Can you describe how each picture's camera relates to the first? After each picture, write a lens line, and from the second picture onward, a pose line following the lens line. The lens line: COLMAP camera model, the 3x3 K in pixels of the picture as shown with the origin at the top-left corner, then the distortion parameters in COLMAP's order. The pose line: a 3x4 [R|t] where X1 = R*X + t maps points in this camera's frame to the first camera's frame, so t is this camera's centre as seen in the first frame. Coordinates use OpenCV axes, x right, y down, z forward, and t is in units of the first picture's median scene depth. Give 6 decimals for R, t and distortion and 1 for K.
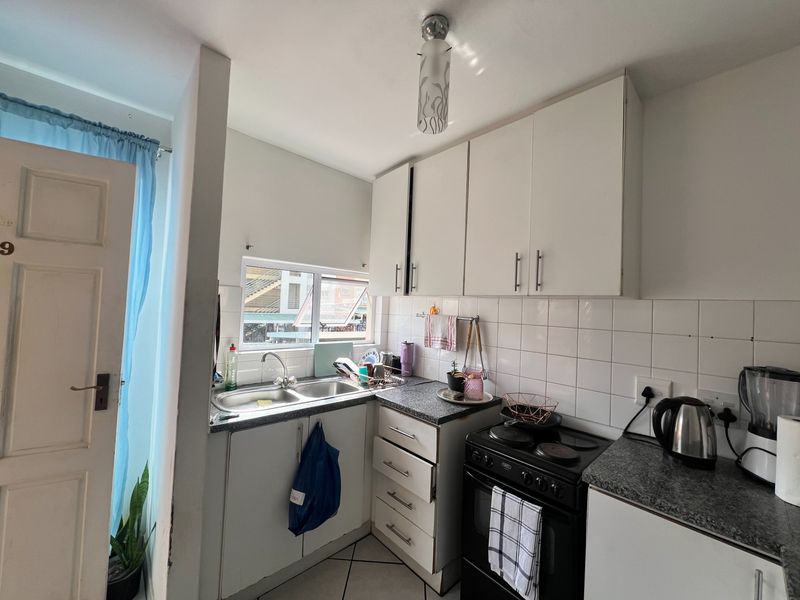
lens RADIAL K [[313.2, 0, 415.2], [0, 313.2, 298.0], [0, 0, 1]] dist [-0.000170, -0.000196]
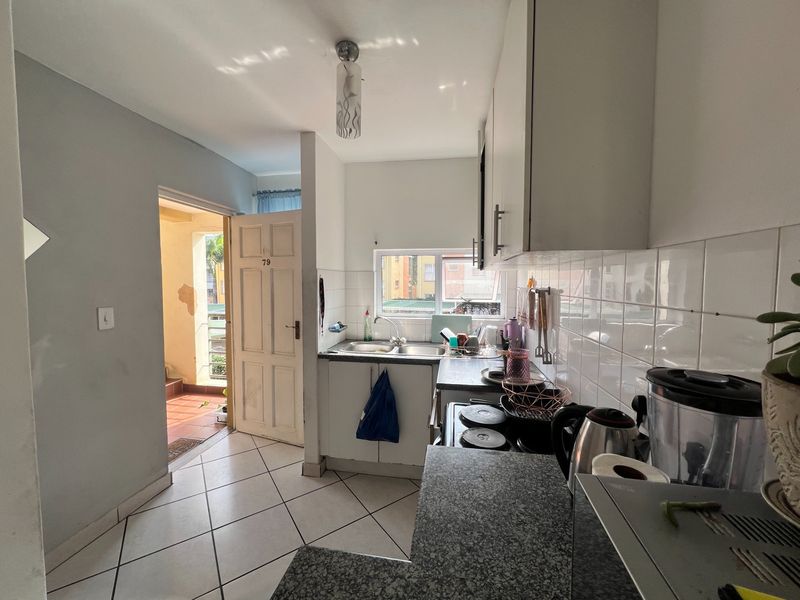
lens RADIAL K [[333.3, 0, 400.0], [0, 333.3, 300.0], [0, 0, 1]] dist [-0.000238, 0.000033]
pose [[0.586493, 0.003804, -0.809946, 0.877949], [0.048141, 0.998057, 0.039547, 0.048081], [0.808523, -0.062185, 0.585170, 0.241640]]
